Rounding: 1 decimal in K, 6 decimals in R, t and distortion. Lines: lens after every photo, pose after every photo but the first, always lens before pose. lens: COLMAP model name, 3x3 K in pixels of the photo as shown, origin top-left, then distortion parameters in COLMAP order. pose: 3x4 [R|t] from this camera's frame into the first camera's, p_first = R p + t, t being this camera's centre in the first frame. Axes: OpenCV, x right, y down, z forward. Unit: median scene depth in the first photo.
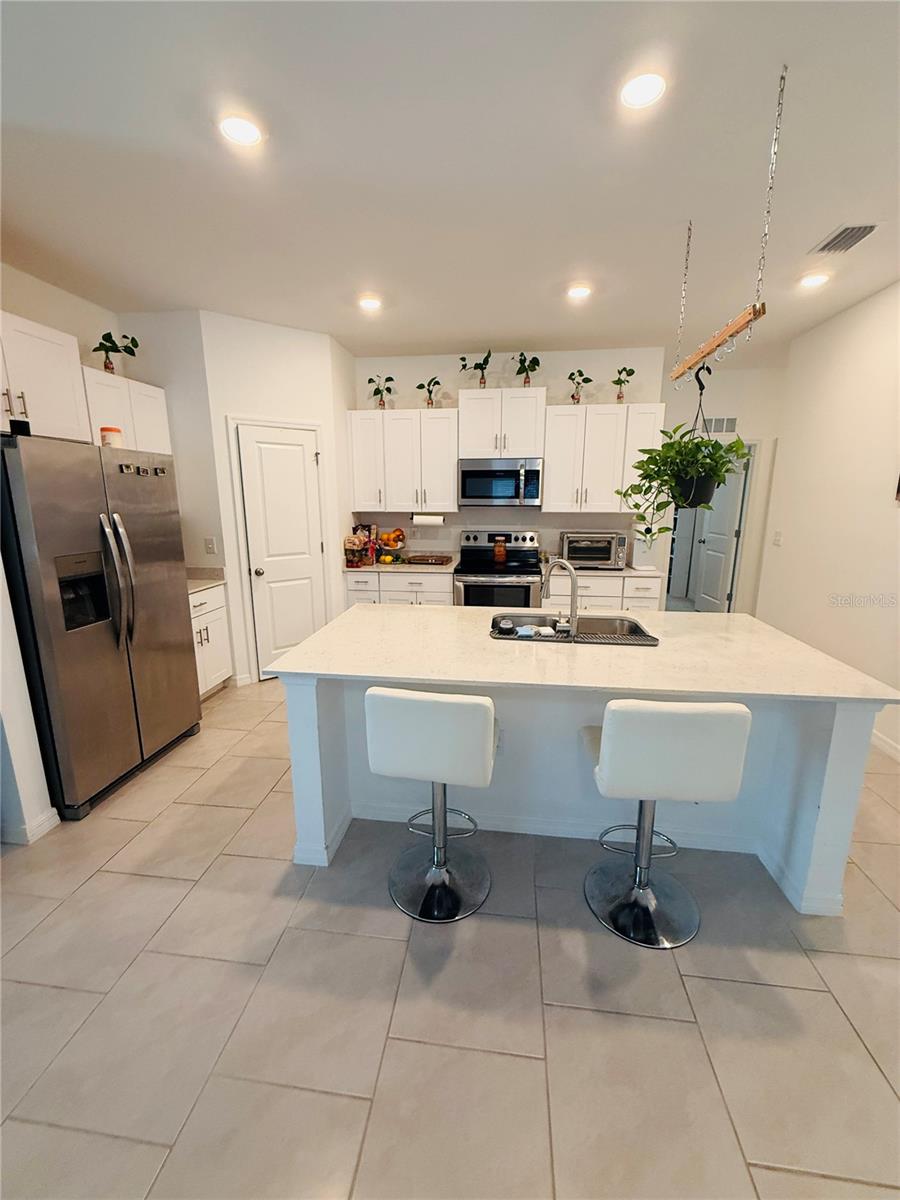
lens RADIAL K [[476.5, 0, 450.3], [0, 476.5, 596.5], [0, 0, 1]] dist [-0.000033, 0.000011]
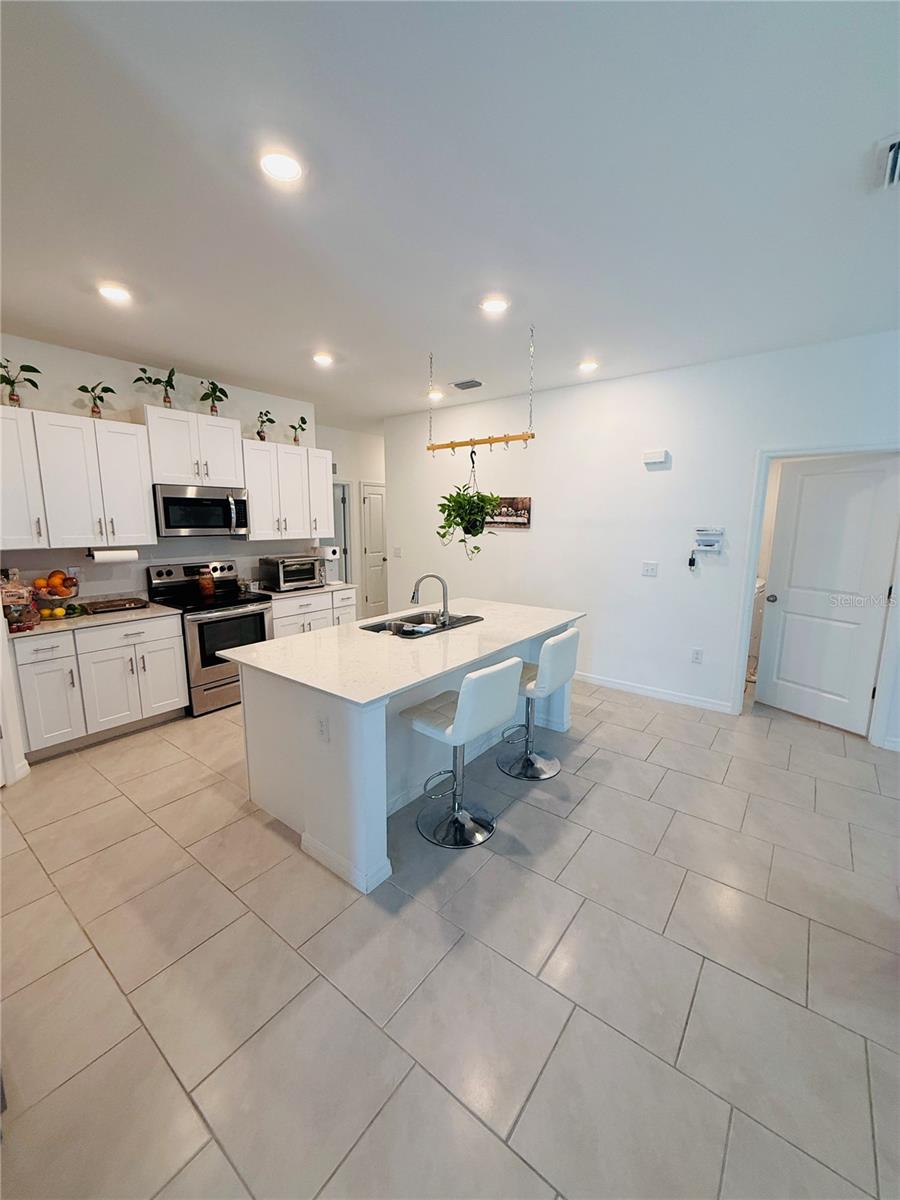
lens RADIAL K [[476.5, 0, 450.3], [0, 476.5, 596.5], [0, 0, 1]] dist [-0.000033, 0.000011]
pose [[0.508642, -0.138732, 0.849728, -0.485400], [0.176562, 0.982765, 0.054764, -0.040115], [-0.842680, 0.122174, 0.524370, 0.119036]]
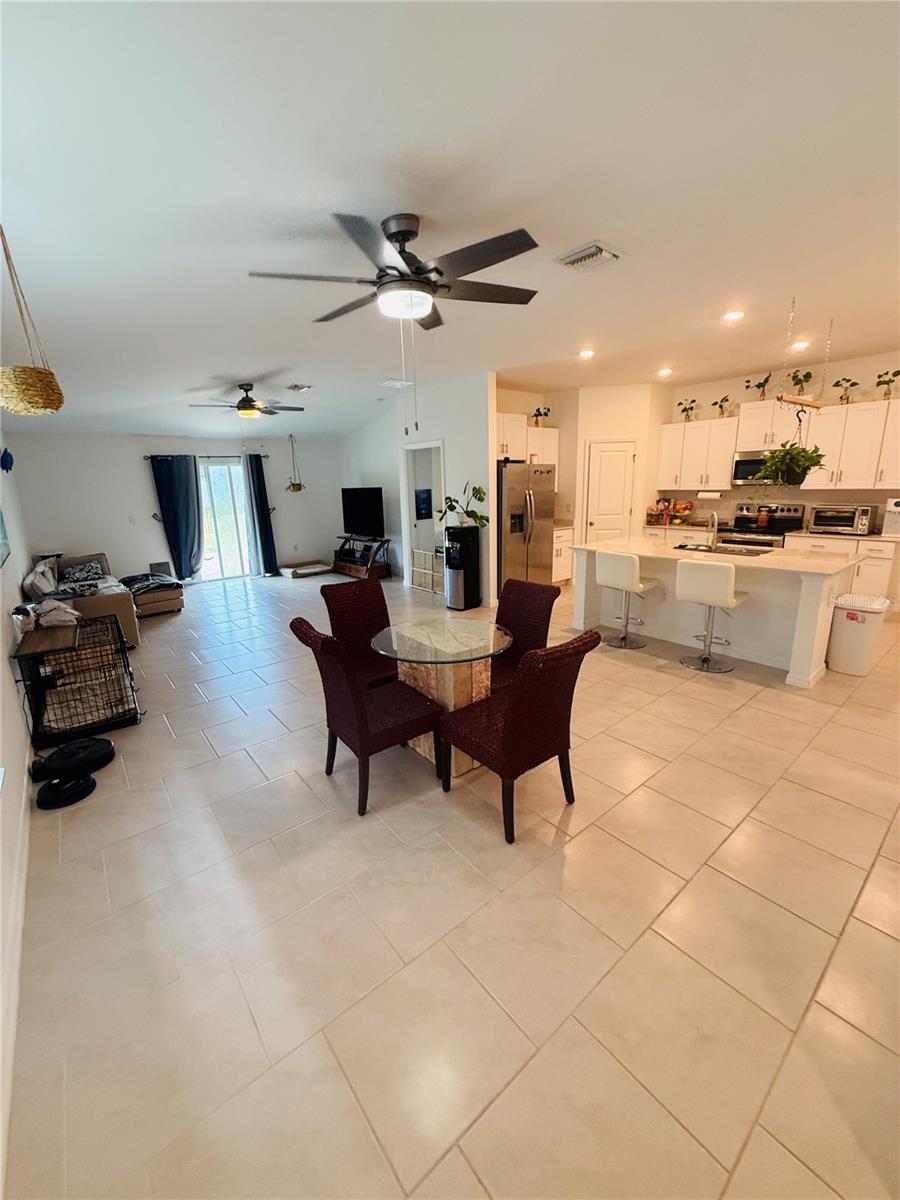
lens RADIAL K [[476.5, 0, 450.3], [0, 476.5, 596.5], [0, 0, 1]] dist [-0.000033, 0.000011]
pose [[0.723662, 0.144297, -0.674902, 0.437834], [-0.118661, 0.989350, 0.084294, 0.124358], [0.679878, 0.019084, 0.733077, -0.639985]]
